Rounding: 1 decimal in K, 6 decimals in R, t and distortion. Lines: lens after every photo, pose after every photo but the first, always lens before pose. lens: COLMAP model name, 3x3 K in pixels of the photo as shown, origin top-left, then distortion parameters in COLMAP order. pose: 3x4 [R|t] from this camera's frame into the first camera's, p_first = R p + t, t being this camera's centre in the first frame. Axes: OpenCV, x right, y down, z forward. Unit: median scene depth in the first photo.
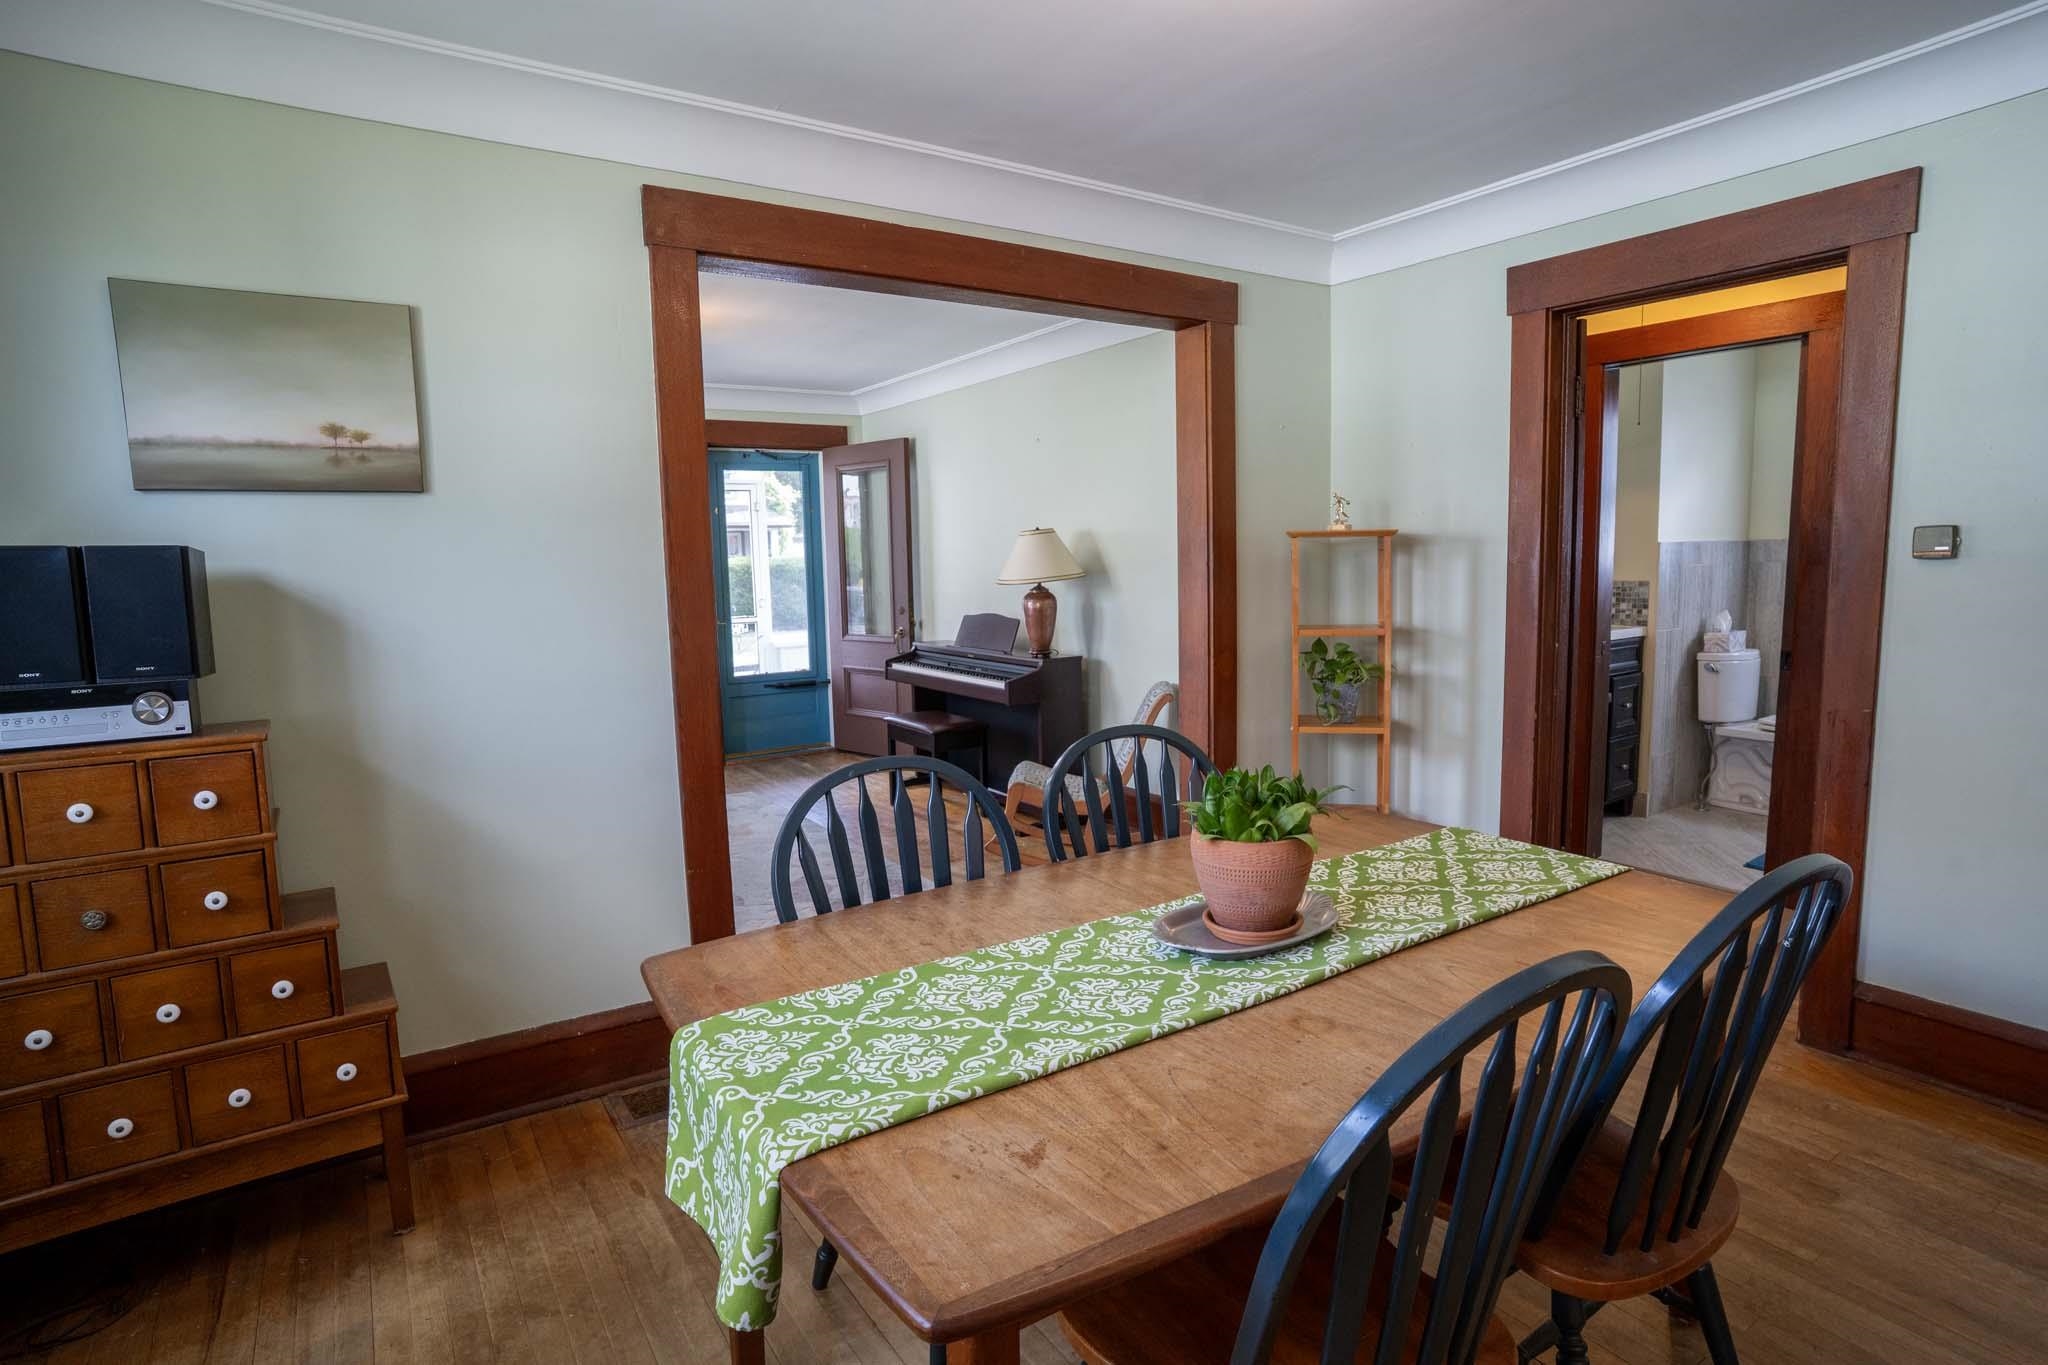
lens RADIAL K [[1057.6, 0, 1018.6], [0, 1057.6, 686.1], [0, 0, 1]] dist [-0.073771, 0.040395]
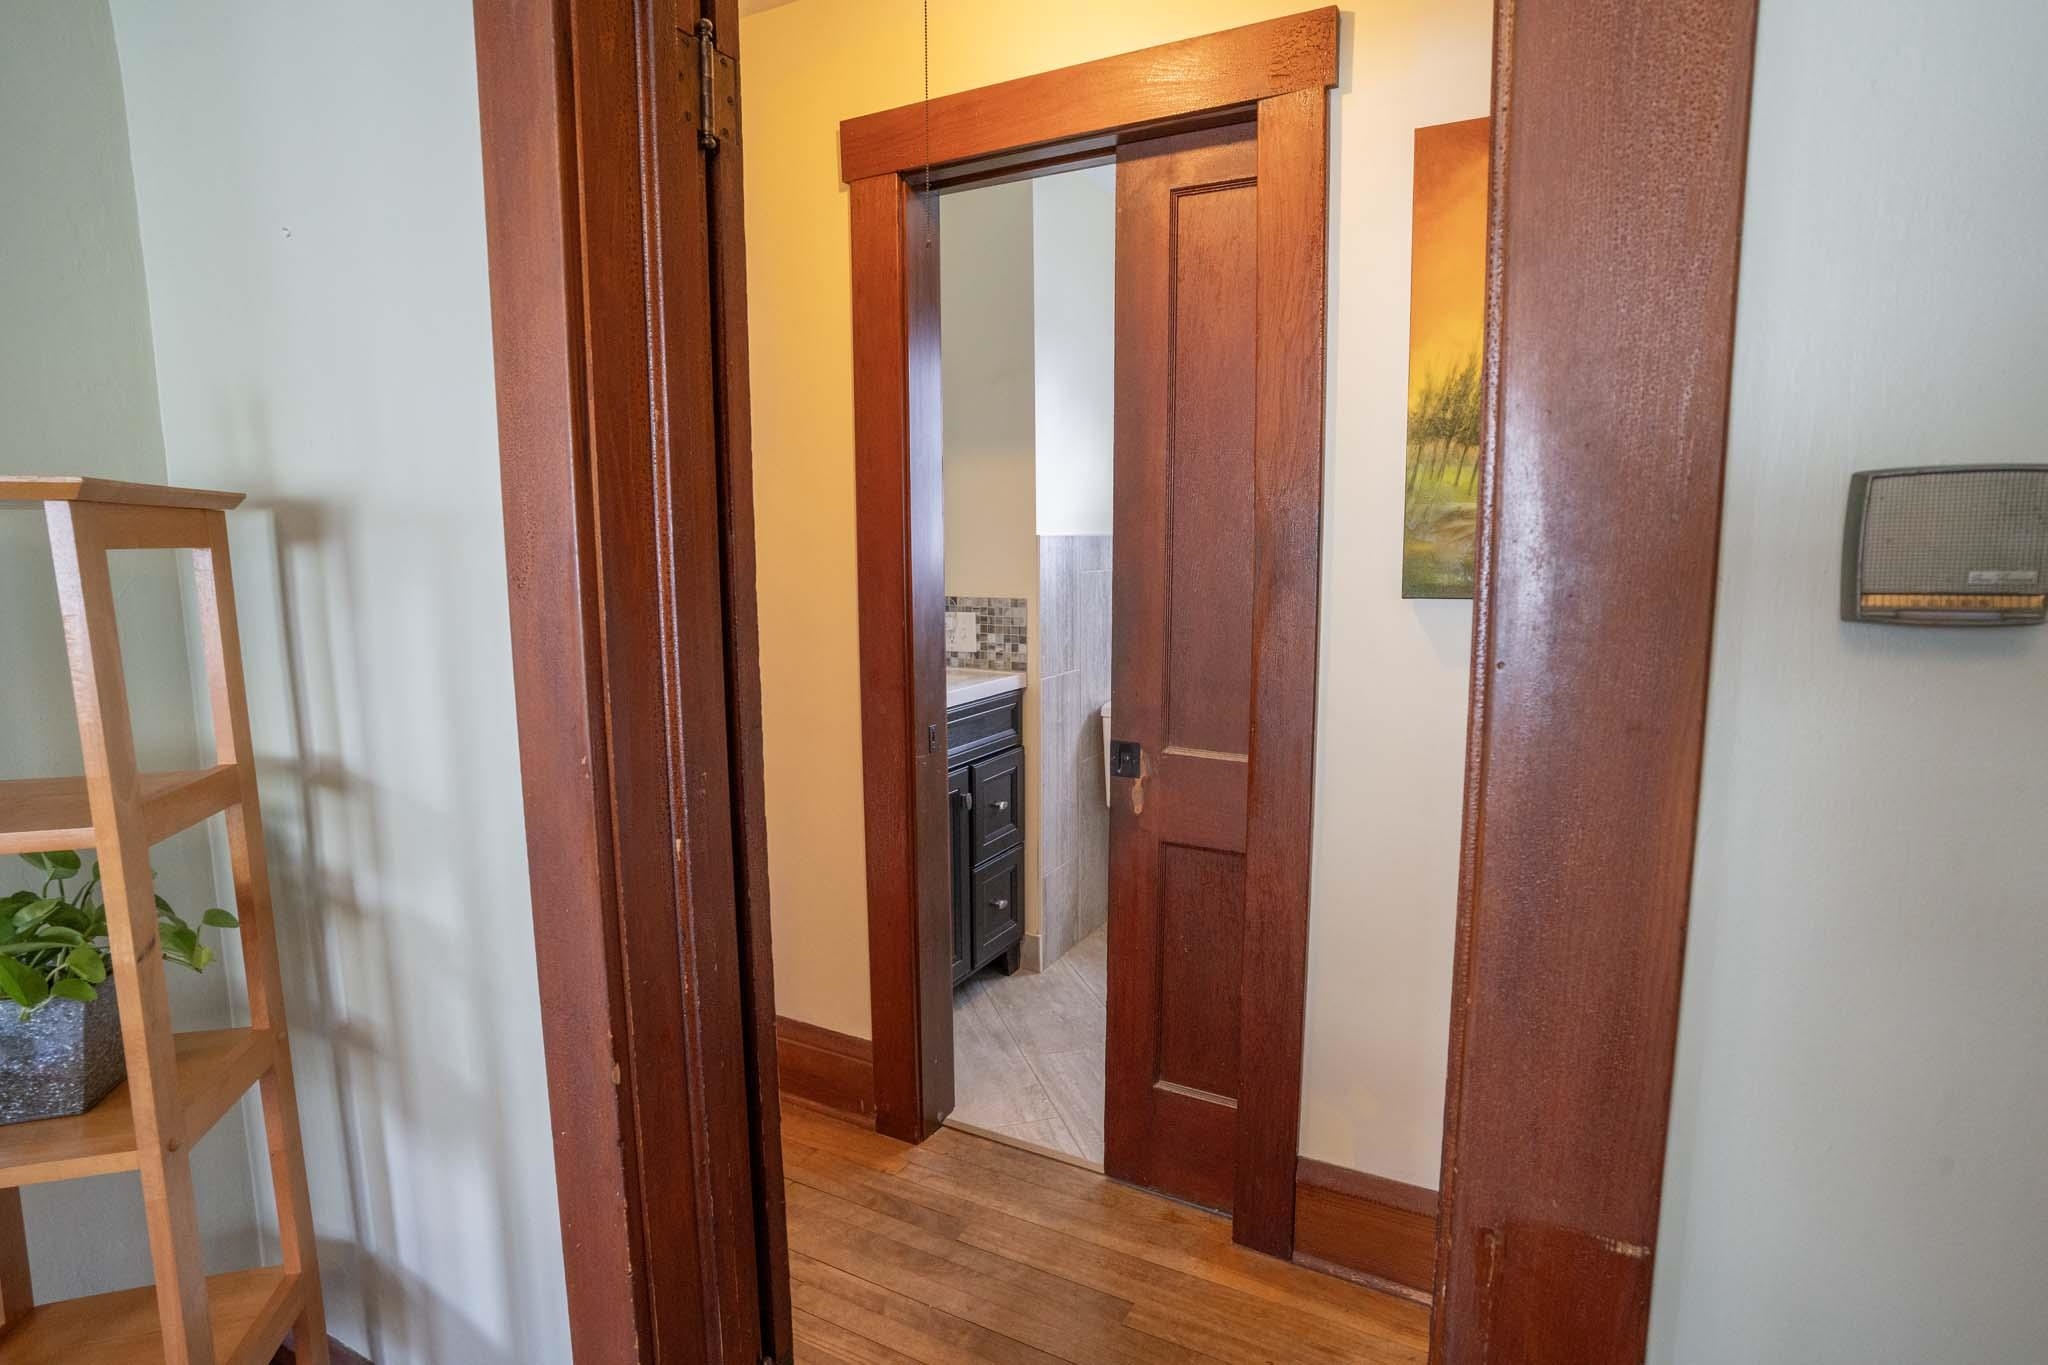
lens RADIAL K [[1057.6, 0, 1018.6], [0, 1057.6, 686.1], [0, 0, 1]] dist [-0.073771, 0.040395]
pose [[0.885251, -0.042998, 0.463122, 0.311721], [0.037906, 0.999075, 0.020302, -0.061921], [-0.463567, -0.000418, 0.886062, 0.446016]]
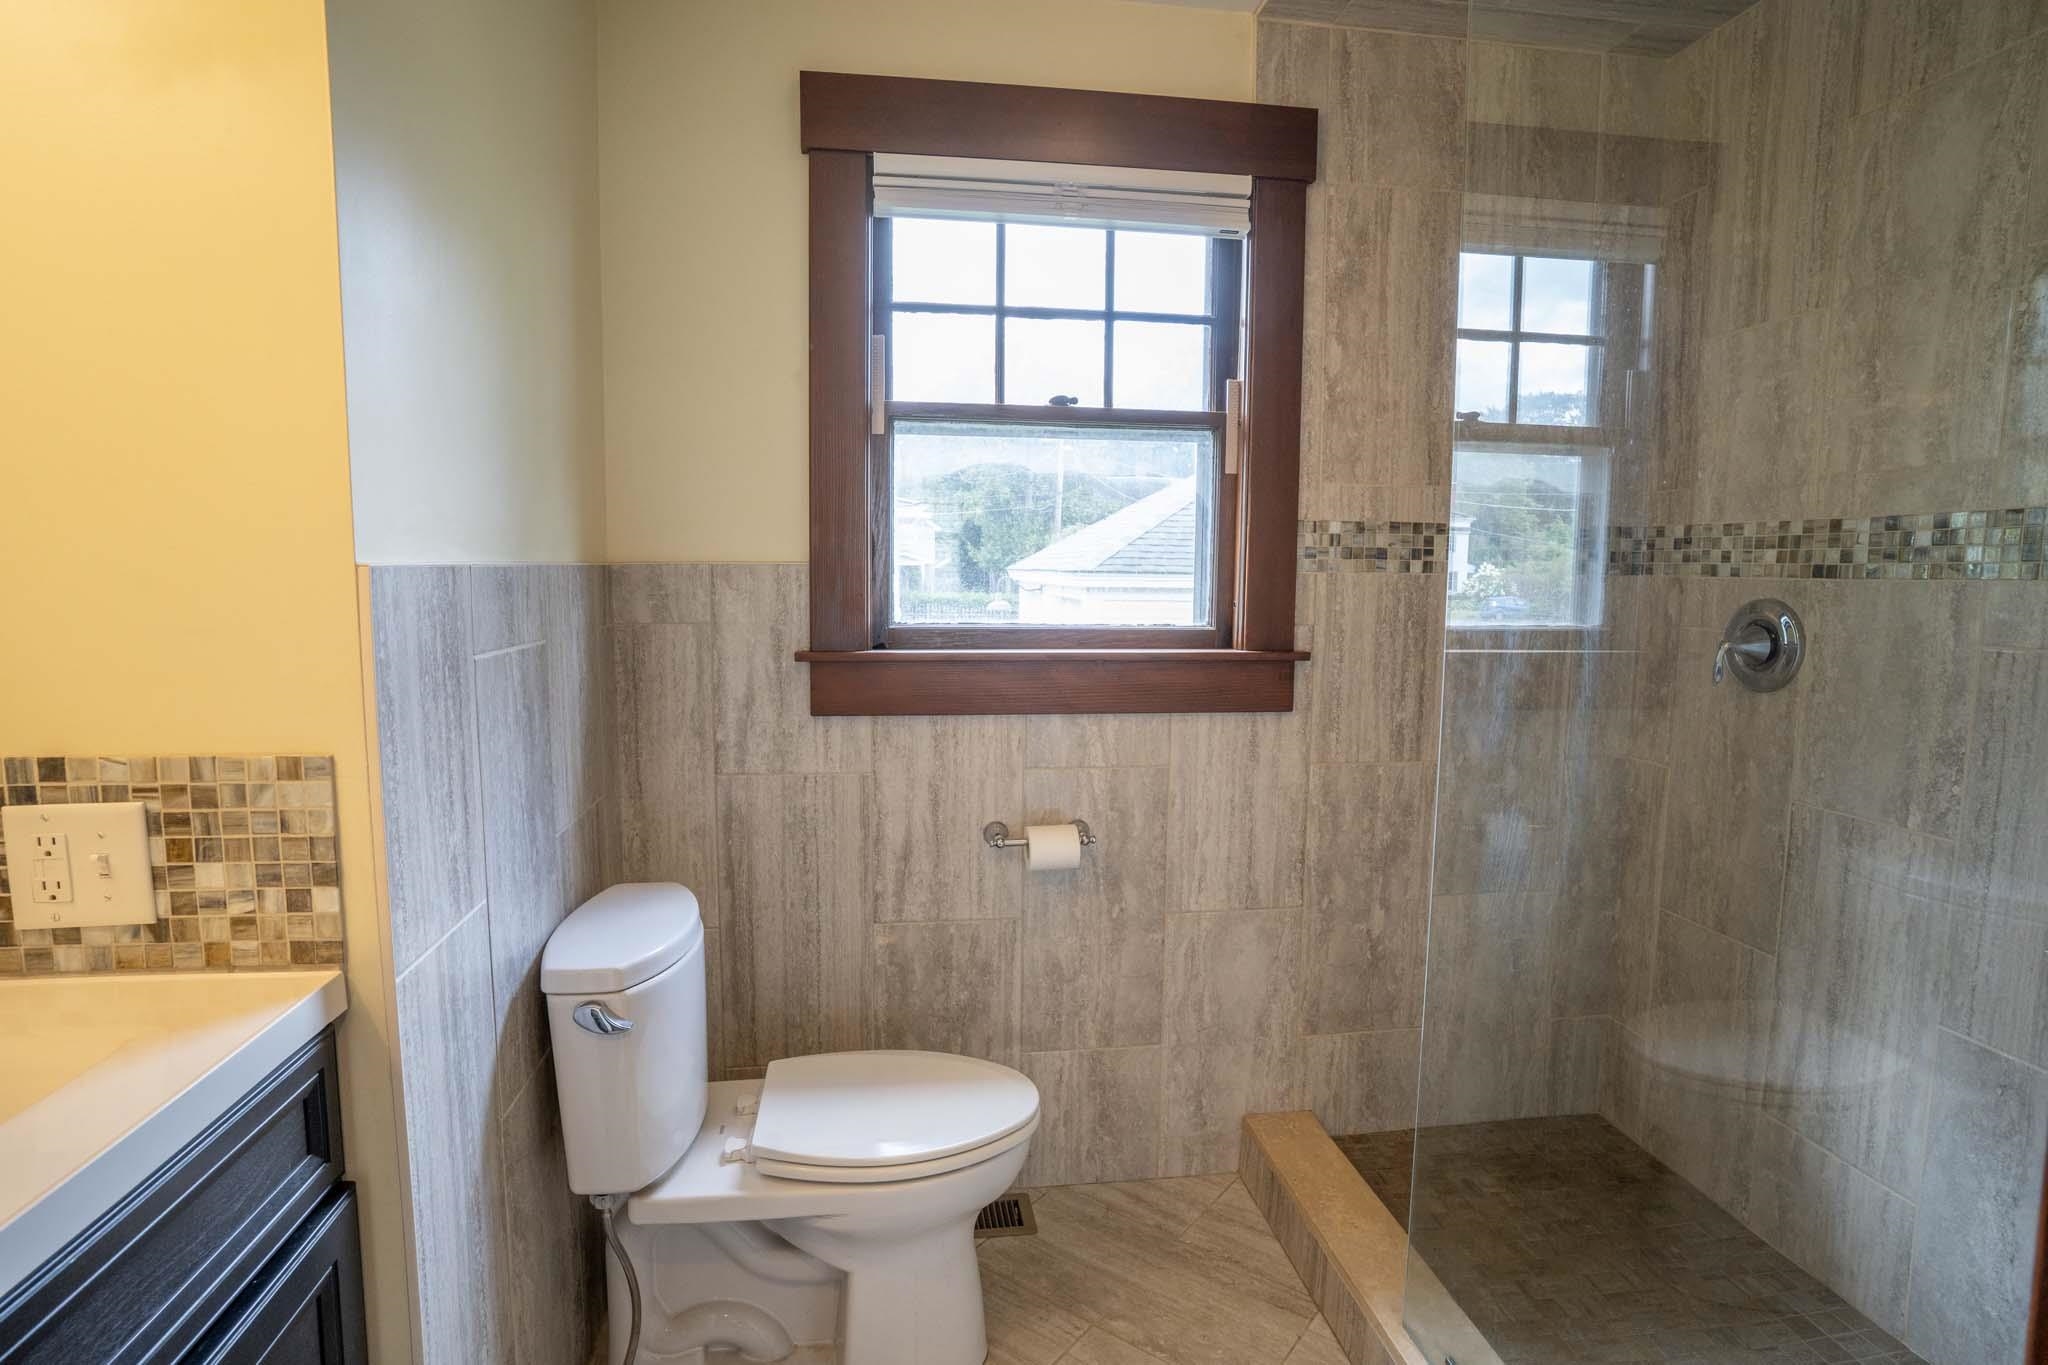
lens RADIAL K [[1057.6, 0, 1018.6], [0, 1057.6, 686.1], [0, 0, 1]] dist [-0.073771, 0.040395]
pose [[0.429985, -0.065522, 0.900456, 0.480686], [0.088983, 0.995583, 0.029953, -0.106731], [-0.898440, 0.067246, 0.433916, 0.780953]]
